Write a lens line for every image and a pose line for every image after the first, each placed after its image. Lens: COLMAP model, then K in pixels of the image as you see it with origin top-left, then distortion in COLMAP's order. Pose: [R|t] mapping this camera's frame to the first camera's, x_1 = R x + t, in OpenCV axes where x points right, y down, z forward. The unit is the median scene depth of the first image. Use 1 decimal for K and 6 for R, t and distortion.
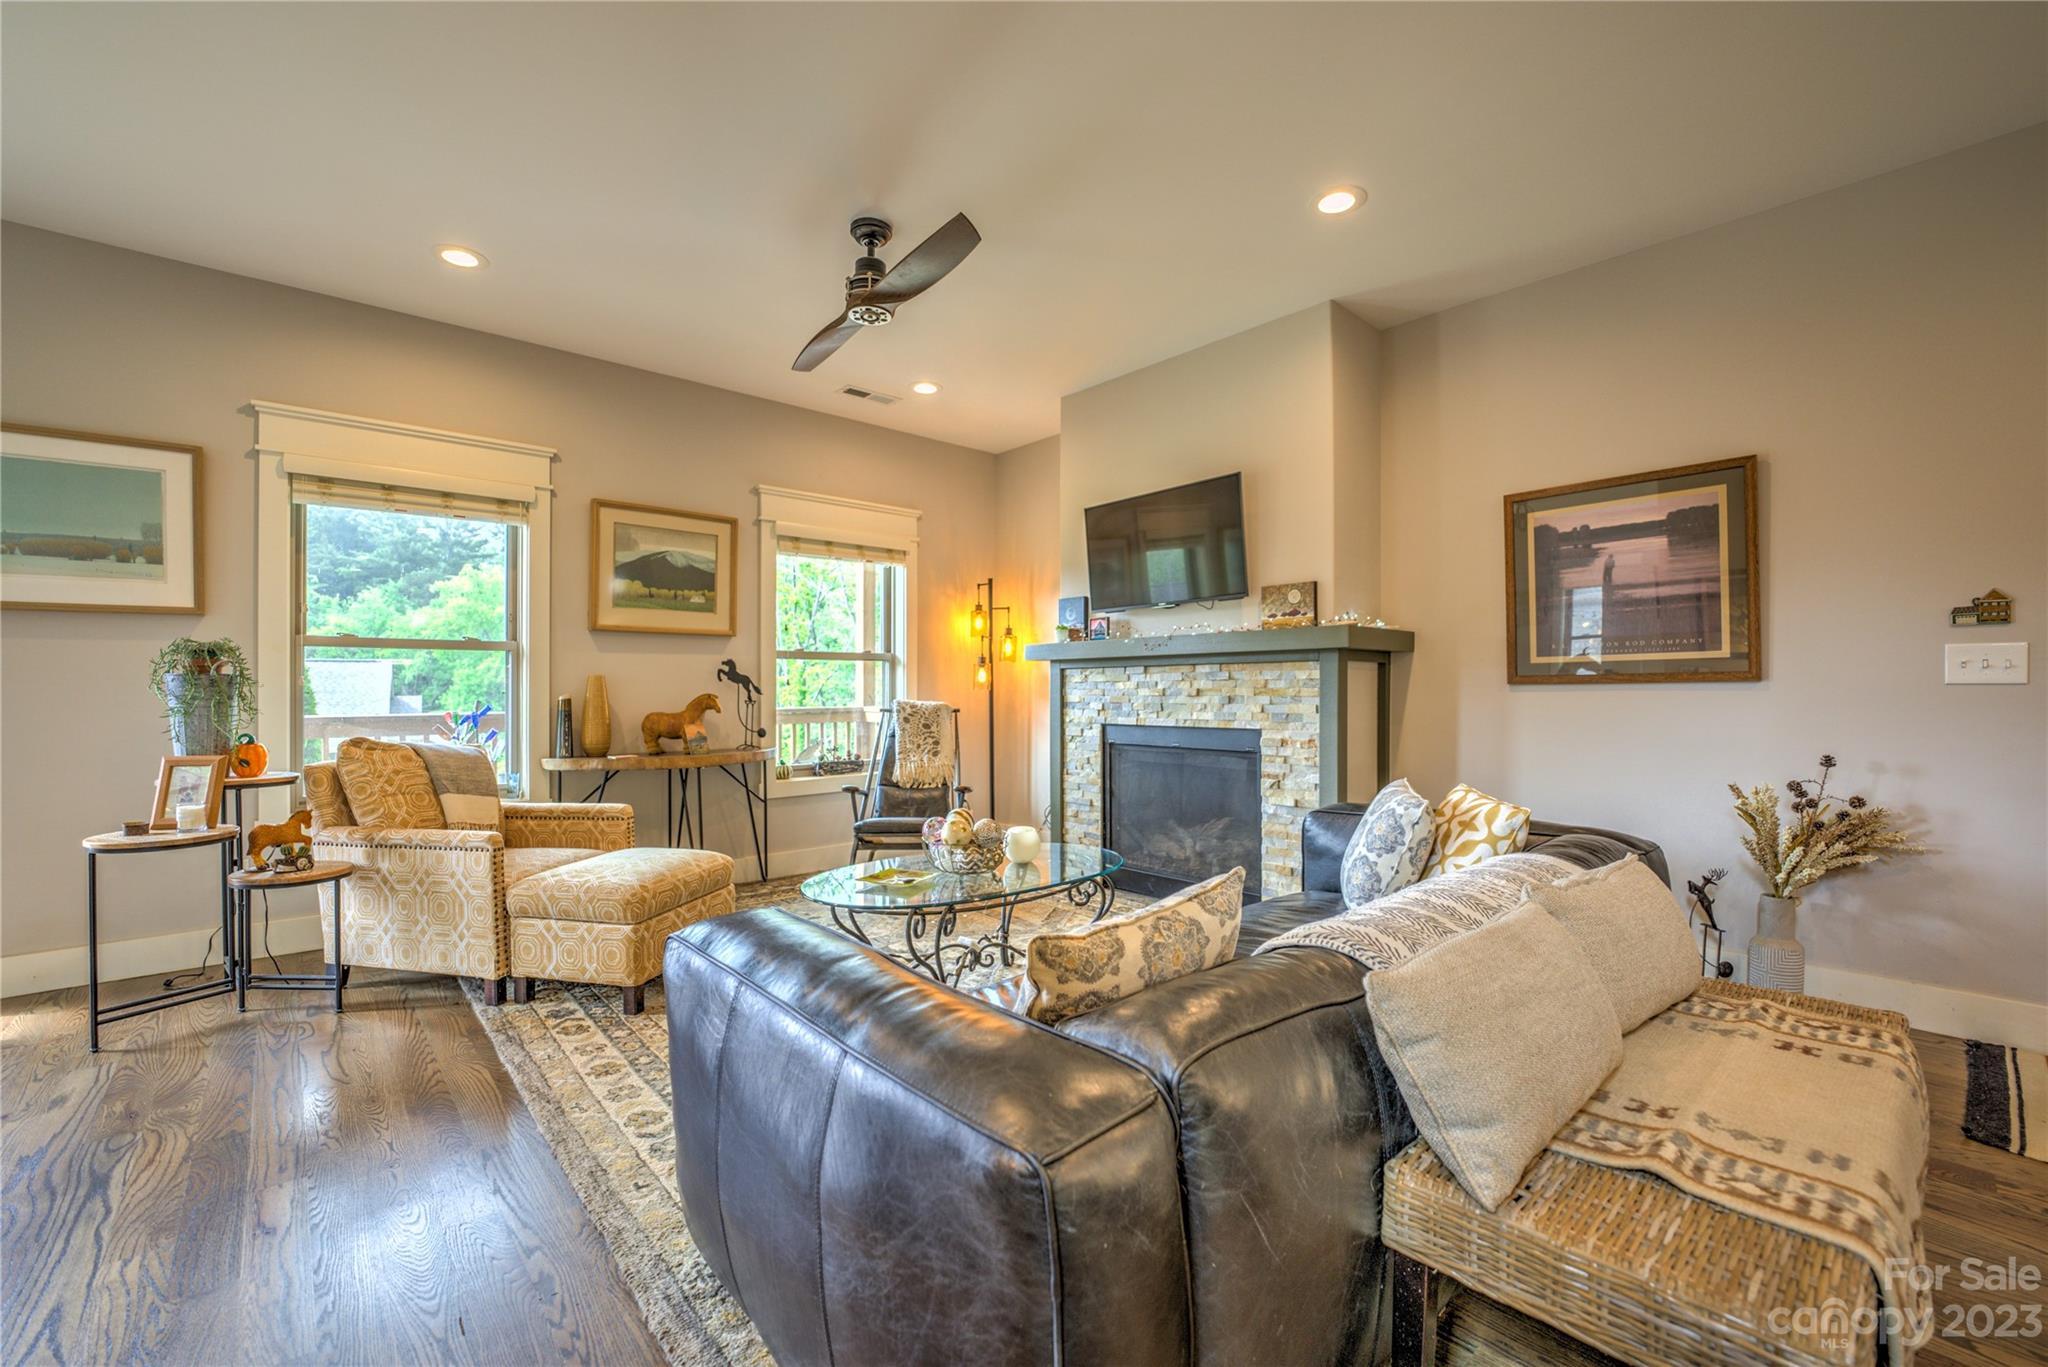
lens RADIAL K [[841.3, 0, 1029.1], [0, 841.3, 692.9], [0, 0, 1]] dist [-0.024977, 0.001960]
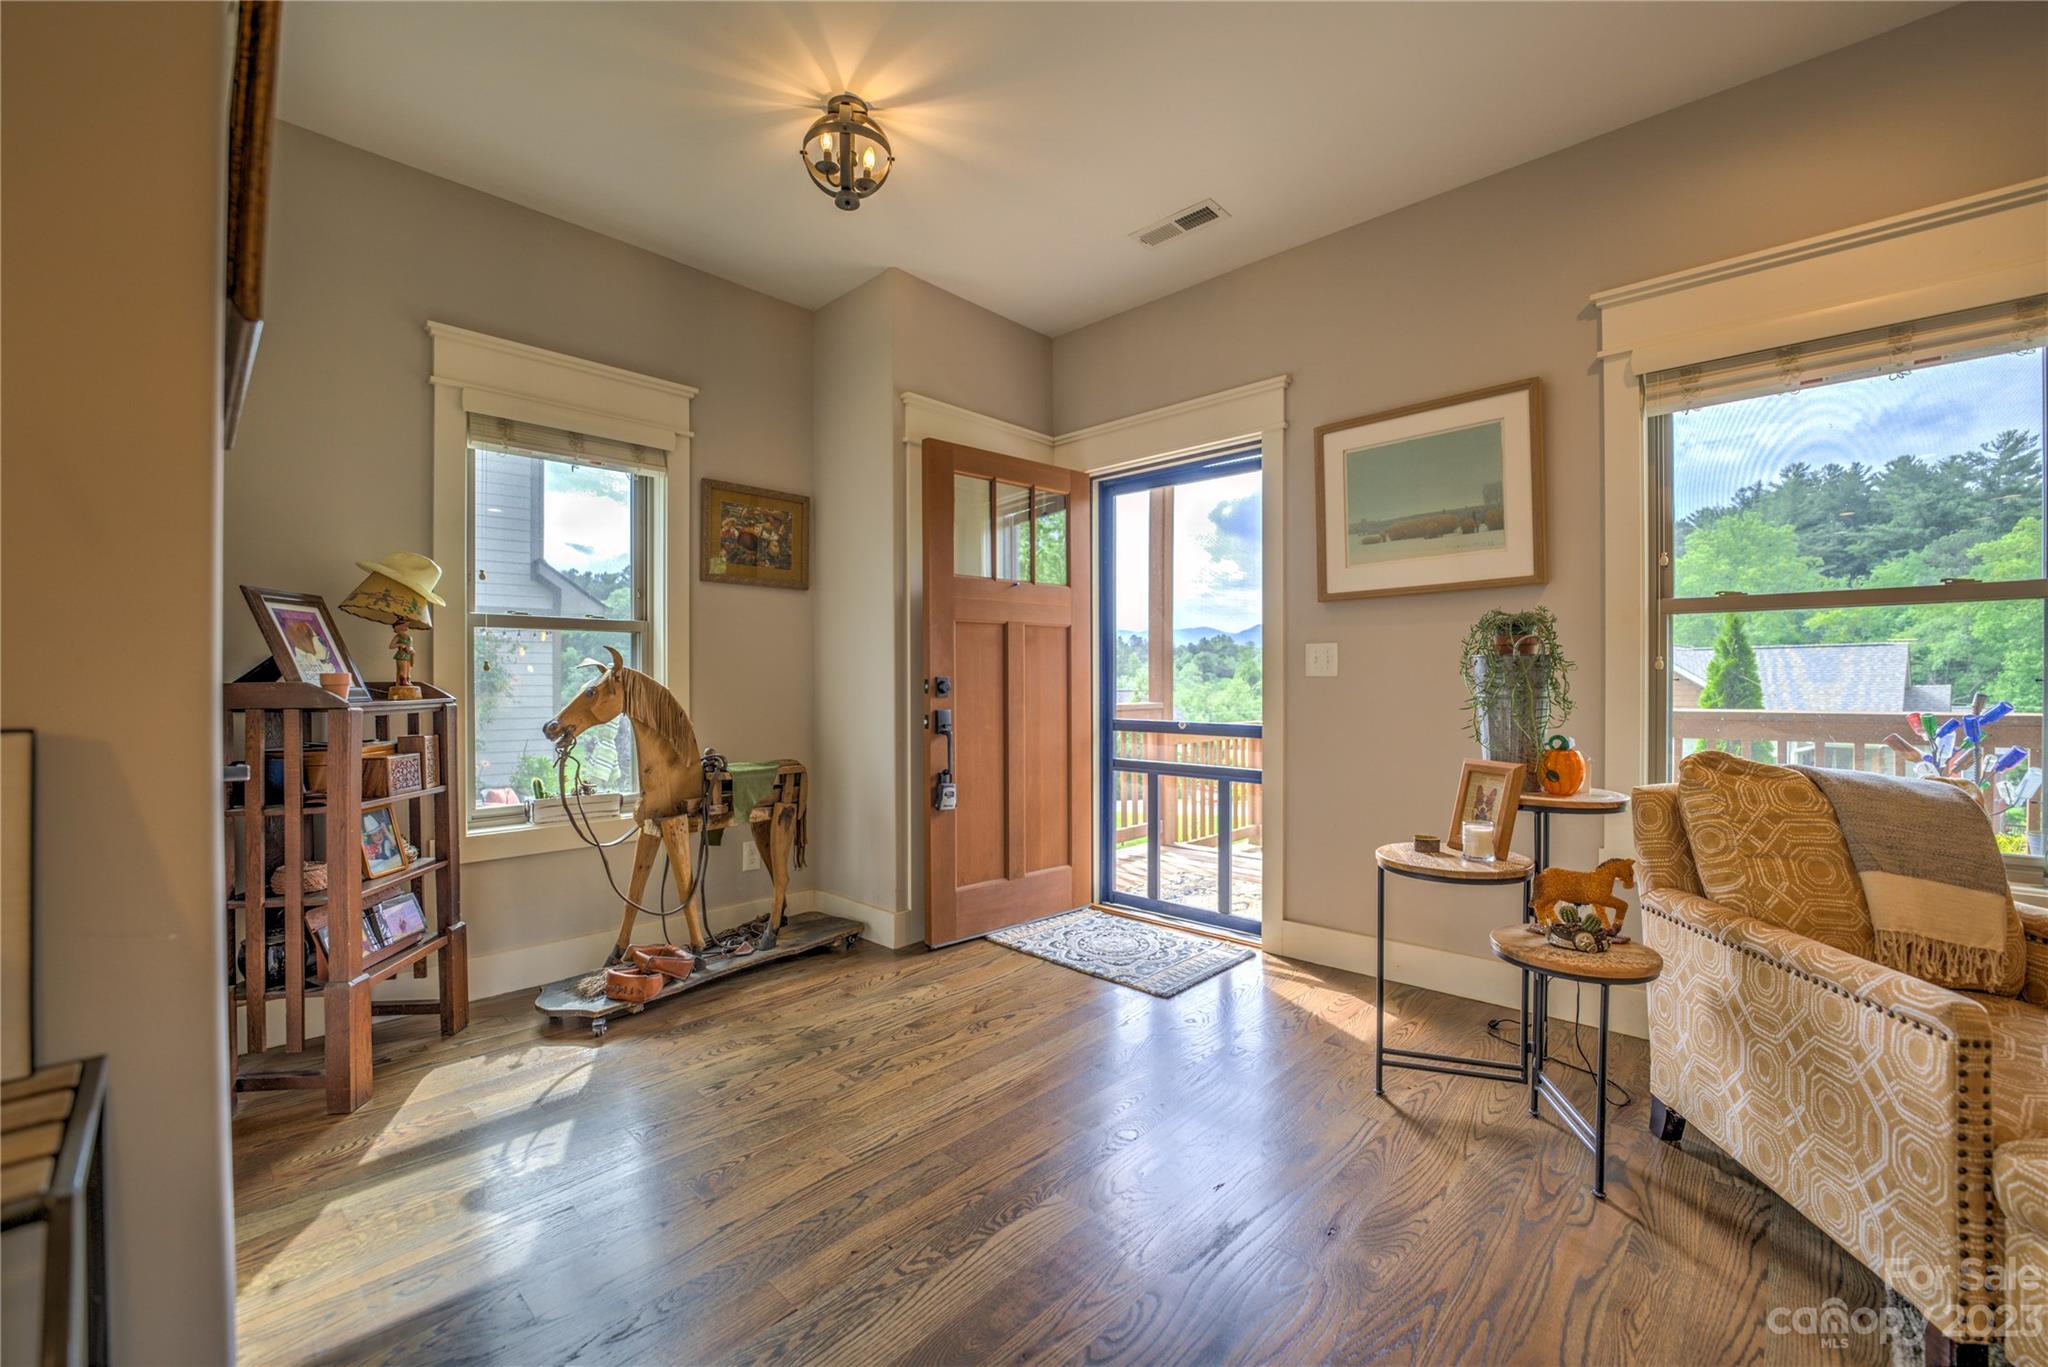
lens RADIAL K [[841.3, 0, 1019.1], [0, 841.3, 685.8], [0, 0, 1]] dist [-0.024977, 0.001960]
pose [[0.085813, 0.006112, -0.996292, -0.215160], [-0.000714, 0.999981, 0.006073, 0.001031], [0.996311, 0.000190, 0.085816, 0.386572]]
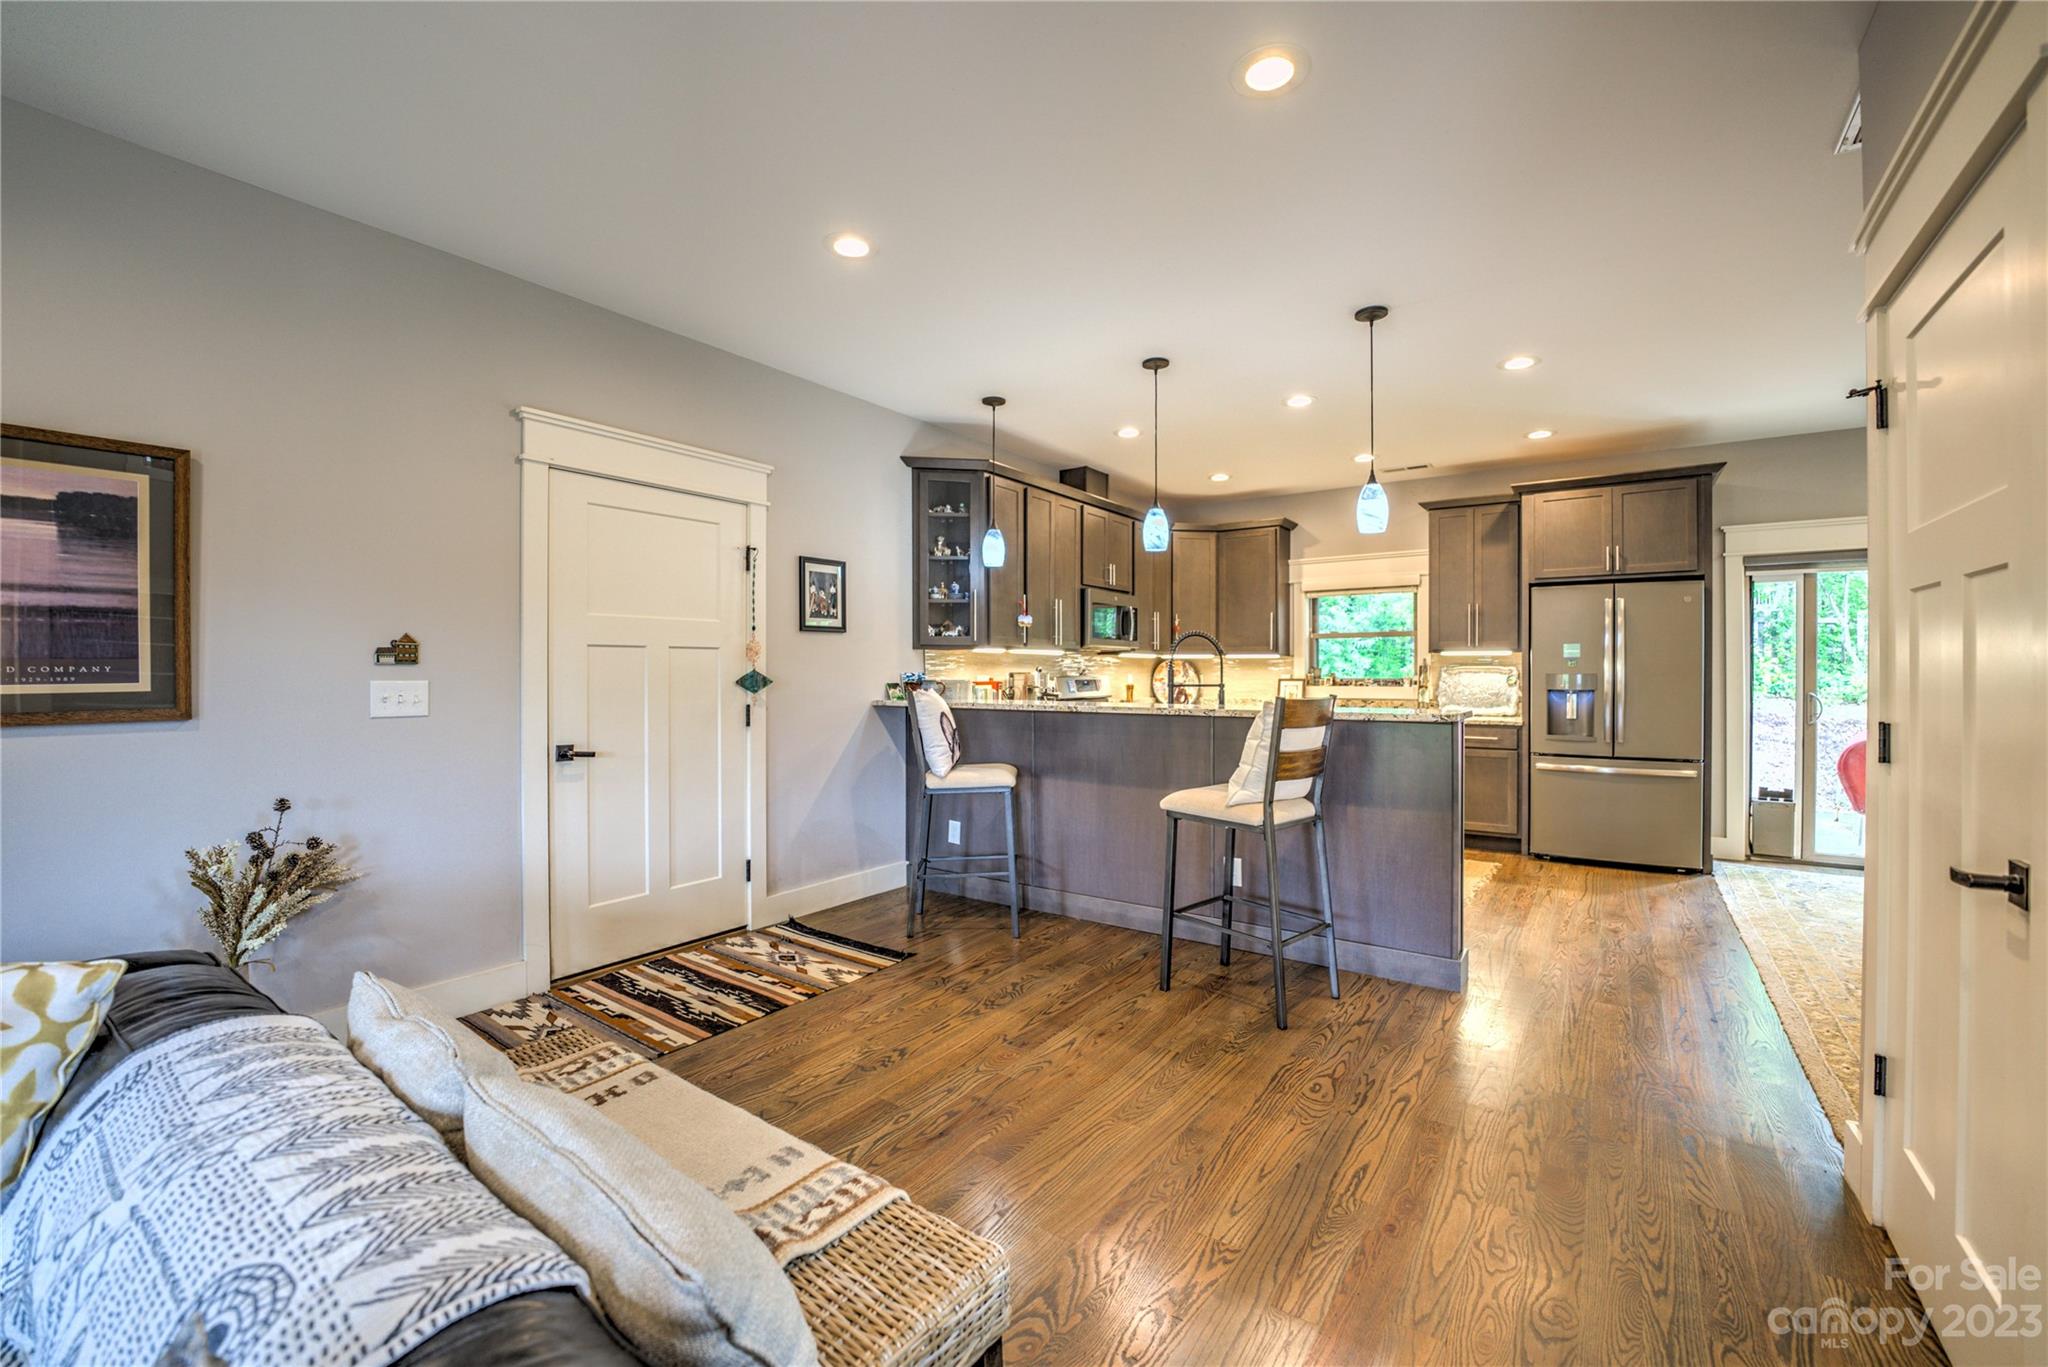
lens RADIAL K [[841.3, 0, 1032.7], [0, 841.3, 675.8], [0, 0, 1]] dist [-0.024977, 0.001960]
pose [[-0.219369, -0.000786, 0.975642, -0.101648], [0.003704, 0.999992, 0.001639, -0.047868], [-0.975635, 0.003973, -0.219364, 0.285815]]
